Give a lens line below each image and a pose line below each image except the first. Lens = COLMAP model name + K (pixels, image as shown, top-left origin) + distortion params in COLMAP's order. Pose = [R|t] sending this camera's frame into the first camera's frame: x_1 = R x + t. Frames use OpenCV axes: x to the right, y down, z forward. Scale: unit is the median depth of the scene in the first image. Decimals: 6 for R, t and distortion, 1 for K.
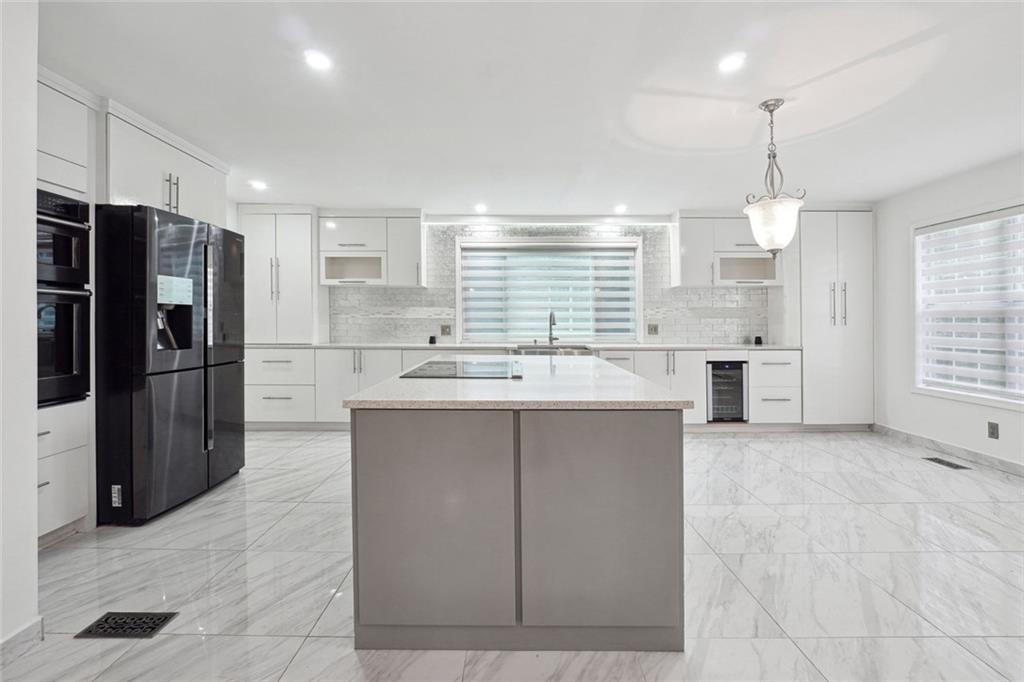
lens RADIAL K [[439.2, 0, 509.2], [0, 439.2, 333.4], [0, 0, 1]] dist [-0.022786, 0.007156]
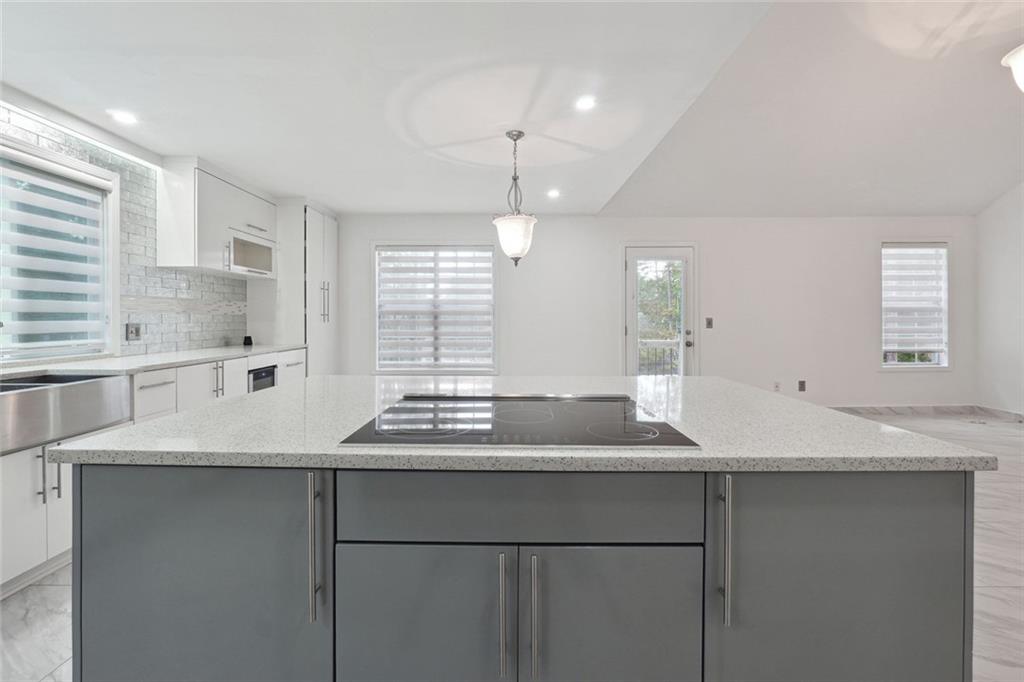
lens RADIAL K [[433.4, 0, 511.4], [0, 433.4, 318.6], [0, 0, 1]] dist [-0.020214, 0.006476]
pose [[0.001954, 0.000735, 0.999998, -0.279955], [0.028671, 0.999589, -0.000791, -0.012707], [-0.999587, 0.028673, 0.001932, 0.500914]]
